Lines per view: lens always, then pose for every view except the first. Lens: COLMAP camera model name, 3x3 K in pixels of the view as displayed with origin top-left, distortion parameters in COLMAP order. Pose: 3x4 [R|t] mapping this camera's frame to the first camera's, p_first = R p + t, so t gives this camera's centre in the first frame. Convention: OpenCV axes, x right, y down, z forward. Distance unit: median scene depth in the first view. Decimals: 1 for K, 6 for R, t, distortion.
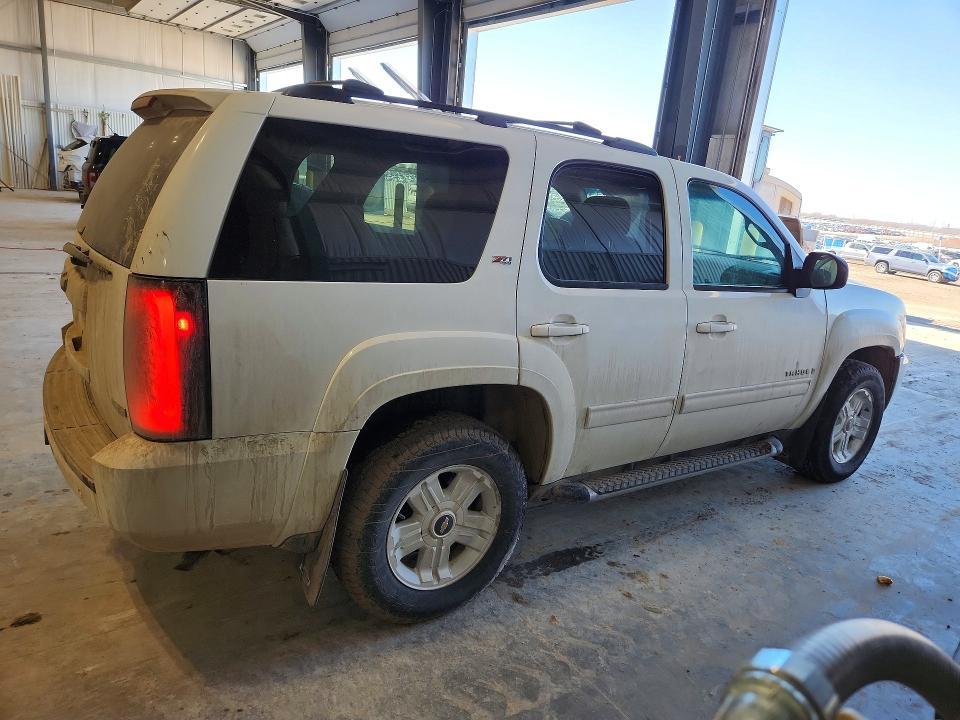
lens RADIAL K [[673.1, 0, 483.6], [0, 673.1, 362.5], [0, 0, 1]] dist [0.063045, -0.047113]
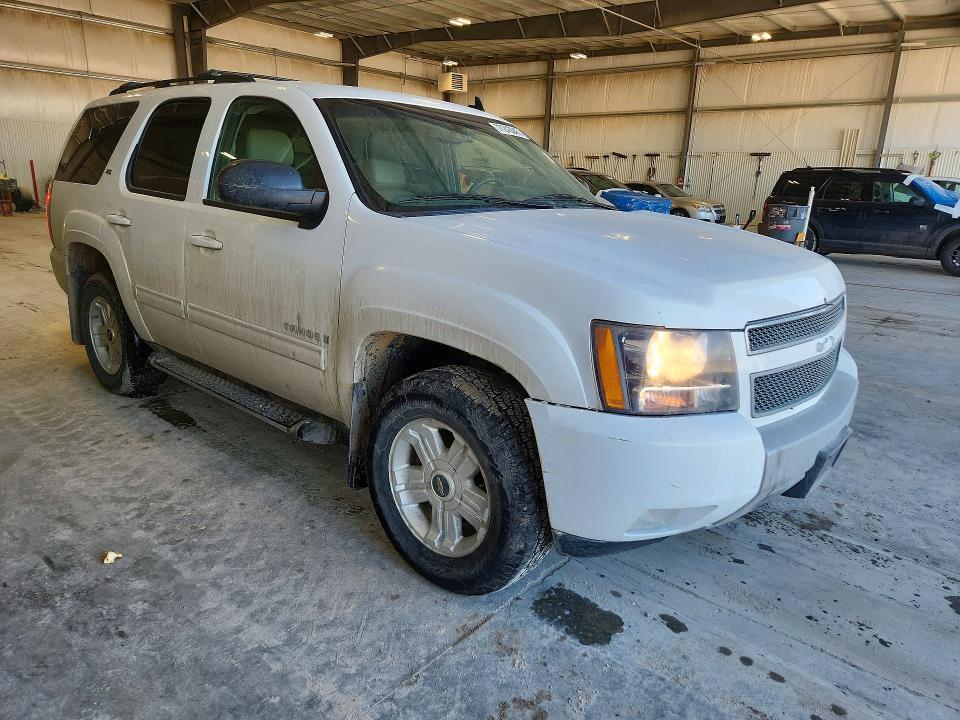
lens RADIAL K [[673.1, 0, 483.6], [0, 673.1, 362.5], [0, 0, 1]] dist [0.063045, -0.047113]
pose [[0.210023, 0.168901, -0.962997, 1.262785], [-0.265392, 0.957832, 0.110115, -0.090115], [0.940987, 0.232445, 0.245992, 1.042814]]
